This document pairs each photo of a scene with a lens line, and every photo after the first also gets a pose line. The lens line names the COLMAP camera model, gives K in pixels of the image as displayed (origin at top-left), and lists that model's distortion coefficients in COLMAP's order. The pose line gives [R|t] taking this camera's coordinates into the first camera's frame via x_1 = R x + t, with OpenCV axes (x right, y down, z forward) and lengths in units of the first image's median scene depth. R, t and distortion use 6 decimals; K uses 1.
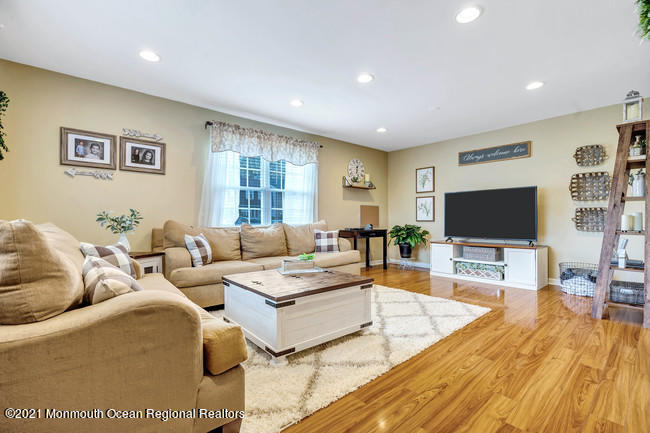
lens RADIAL K [[295.6, 0, 324.4], [0, 295.6, 218.0], [0, 0, 1]] dist [0.000291, -0.002089]
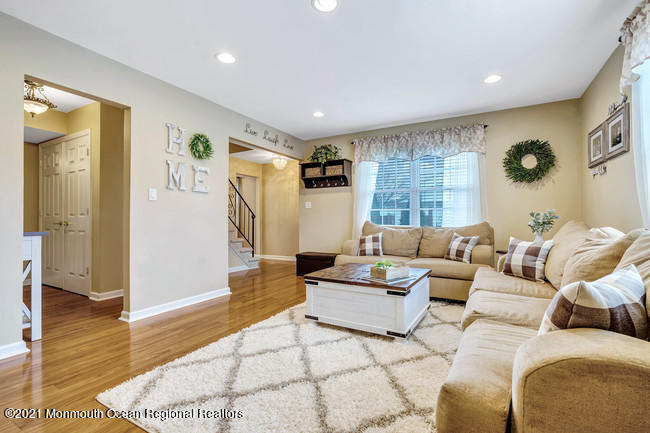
lens RADIAL K [[295.6, 0, 324.1], [0, 295.6, 217.4], [0, 0, 1]] dist [0.000291, -0.002089]
pose [[-0.944555, 0.006679, -0.328285, 0.478241], [0.008682, 0.999952, -0.004638, -0.003940], [0.328238, -0.007231, -0.944567, 2.185205]]
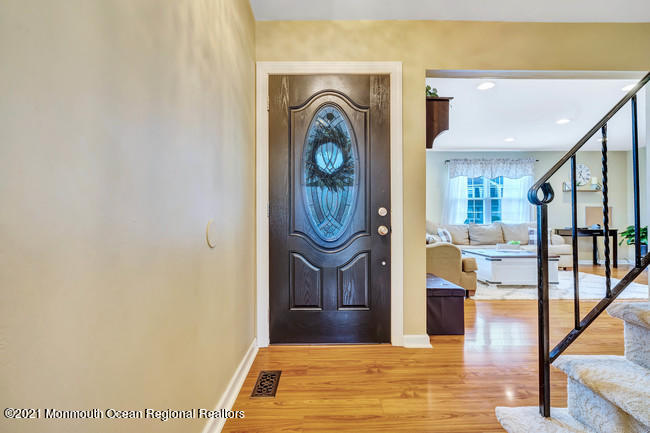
lens RADIAL K [[295.6, 0, 325.2], [0, 295.6, 218.9], [0, 0, 1]] dist [0.000291, -0.002089]
pose [[0.763780, -0.001836, -0.645474, 0.129768], [0.002158, 0.999998, -0.000290, -0.000878], [0.645473, -0.001172, 0.763782, -0.608409]]
